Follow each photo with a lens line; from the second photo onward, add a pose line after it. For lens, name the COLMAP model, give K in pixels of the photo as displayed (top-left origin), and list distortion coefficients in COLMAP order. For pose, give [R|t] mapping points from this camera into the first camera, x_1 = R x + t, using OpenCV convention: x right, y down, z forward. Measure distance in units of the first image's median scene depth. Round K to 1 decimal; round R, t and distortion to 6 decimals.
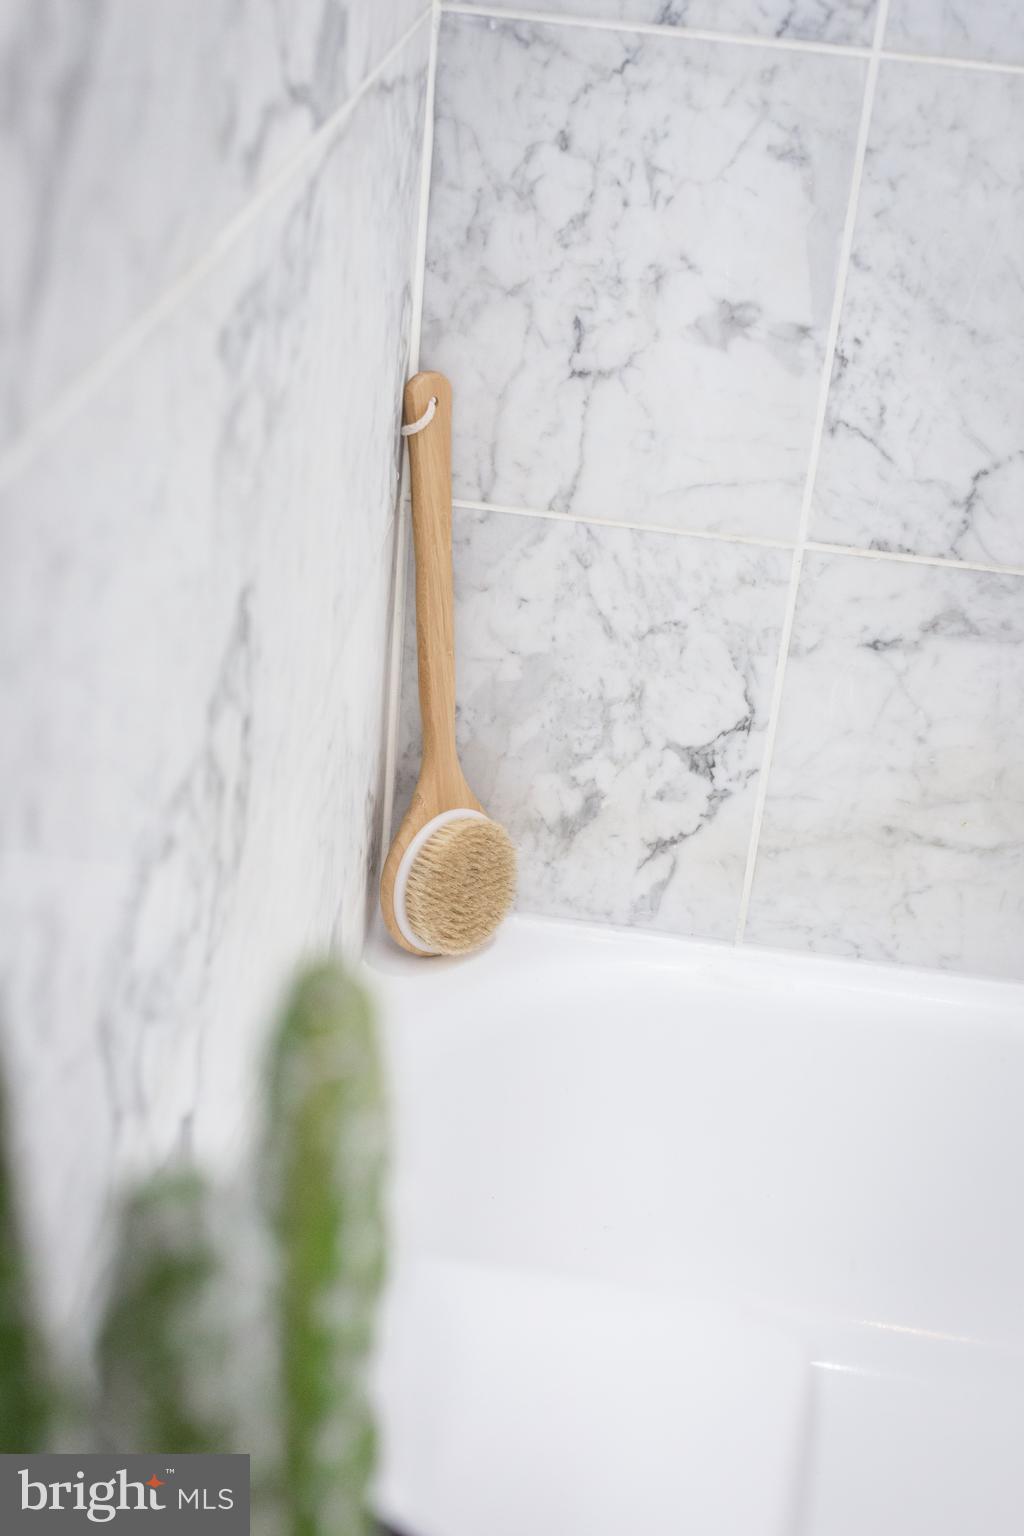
lens RADIAL K [[2195.2, 0, 512.0], [0, 2195.2, 768.0], [0, 0, 1]] dist [-0.029538, 0.023334]
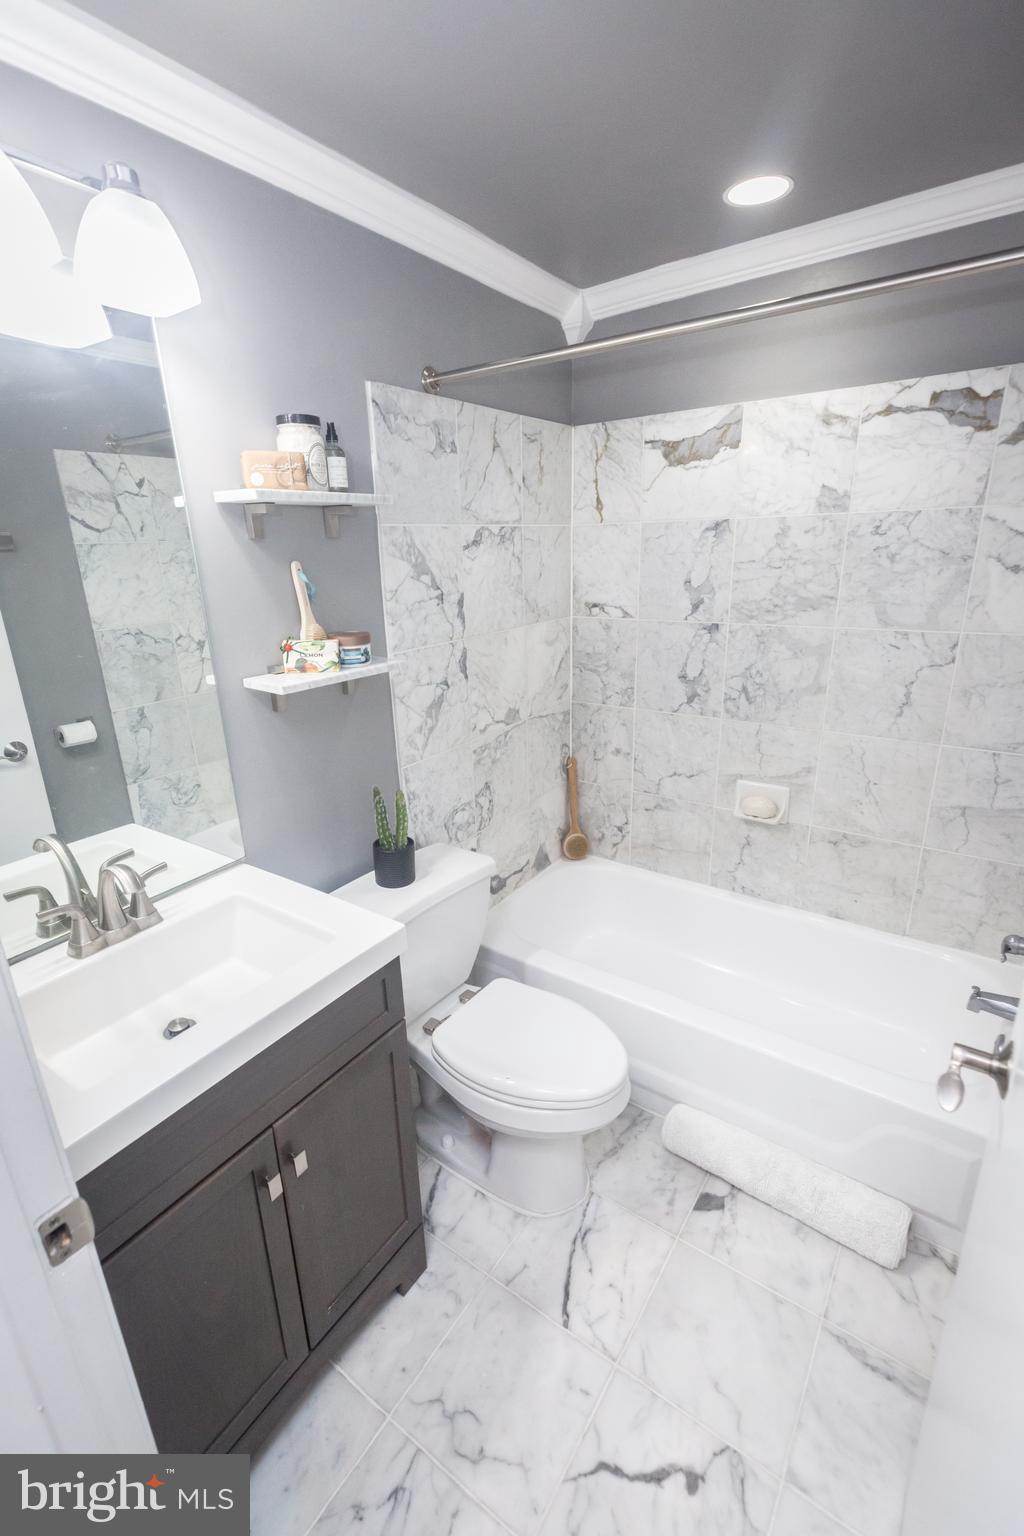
lens RADIAL K [[682.2, 0, 512.0], [0, 682.2, 768.0], [0, 0, 1]] dist [0.000551, -0.000420]
pose [[0.874774, 0.043875, -0.482541, 0.705562], [-0.123763, 0.983089, -0.134976, 0.116618], [0.468459, 0.177794, 0.865411, -0.680631]]
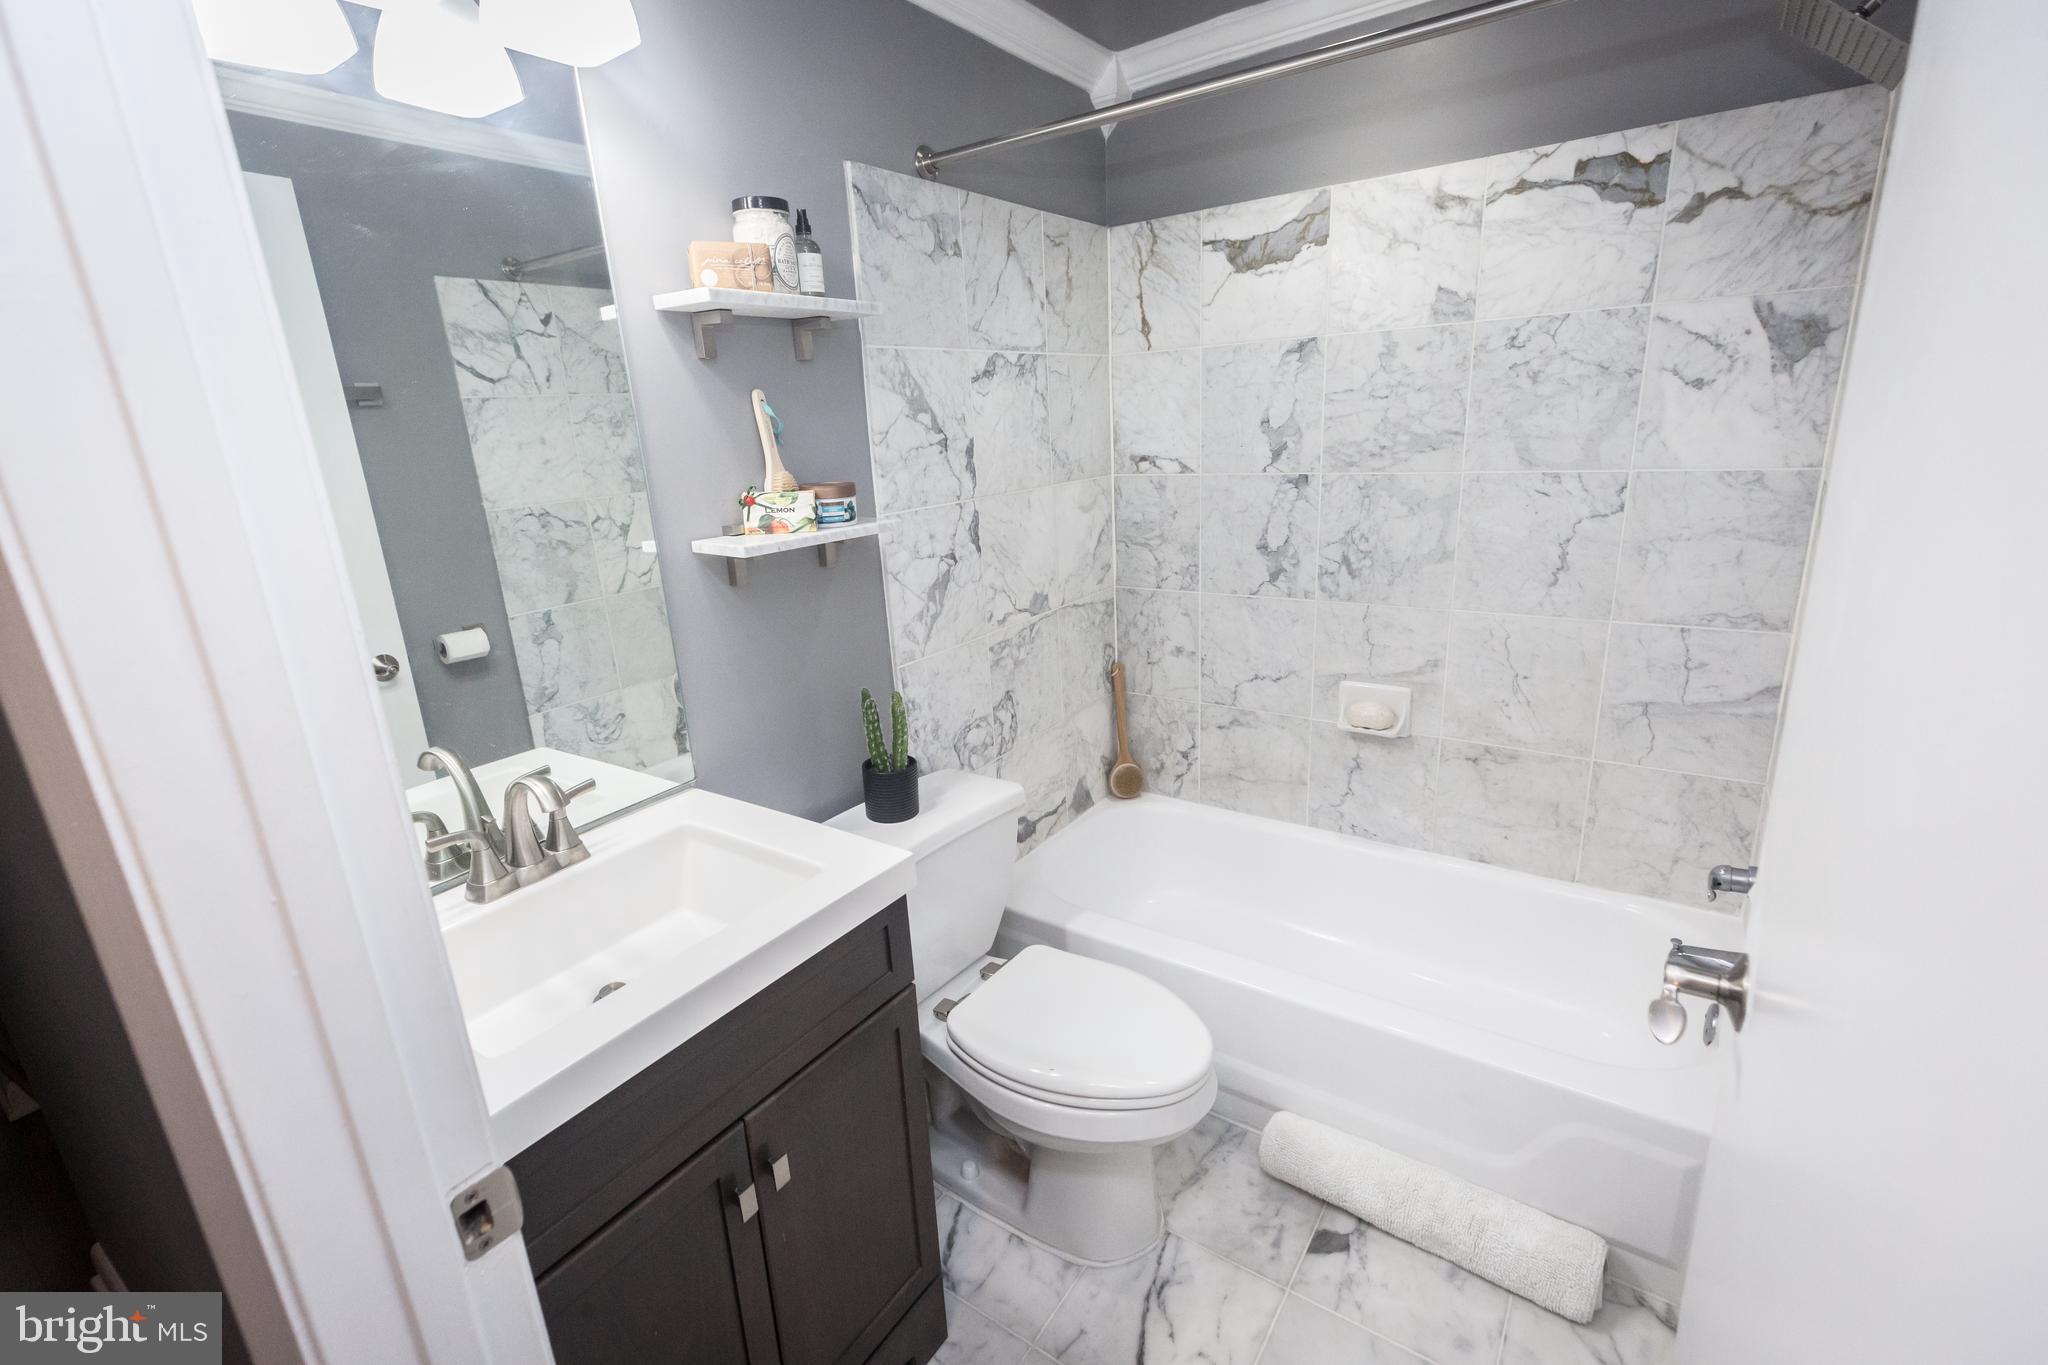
lens RADIAL K [[906.3, 0, 1024.0], [0, 906.3, 671.5], [0, 0, 1]] dist [-0.001040, 0.000081]
pose [[0.873348, 0.002067, -0.487092, 0.688849], [-0.100550, 0.979218, -0.176129, 0.183233], [0.476605, 0.202799, 0.855406, -0.680851]]
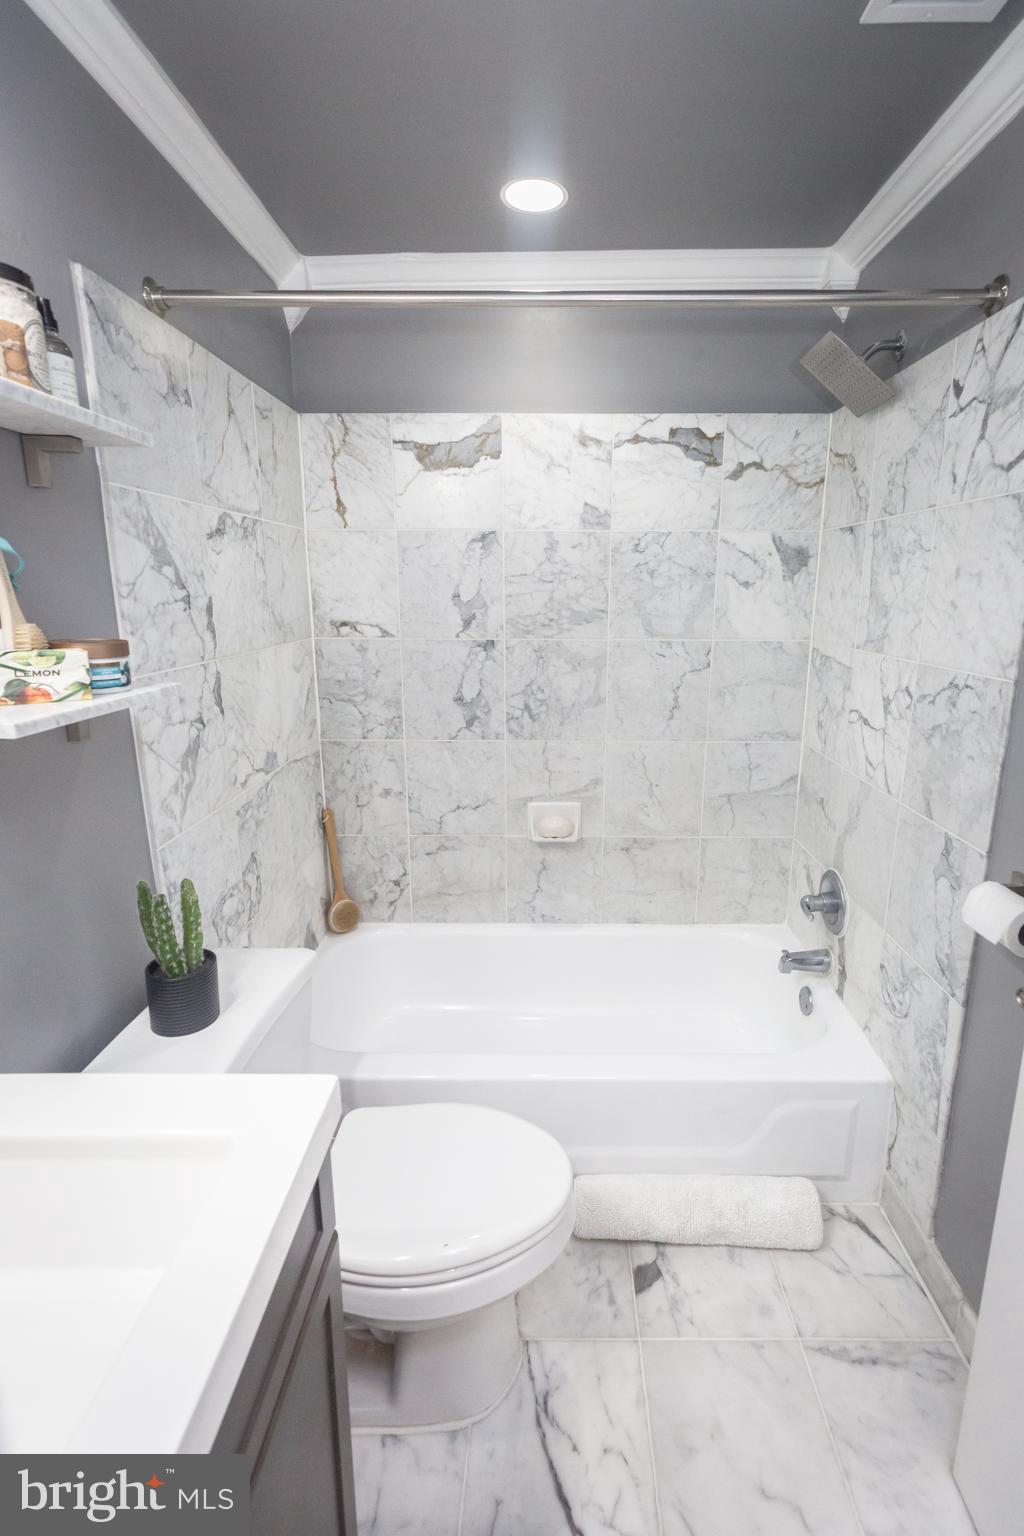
lens RADIAL K [[695.3, 0, 556.0], [0, 695.3, 748.2], [0, 0, 1]] dist [0.001306, -0.000183]
pose [[0.990144, -0.103764, 0.094068, 0.330311], [0.123076, 0.965185, -0.230805, 0.109233], [-0.066843, 0.240108, 0.968442, -0.572017]]
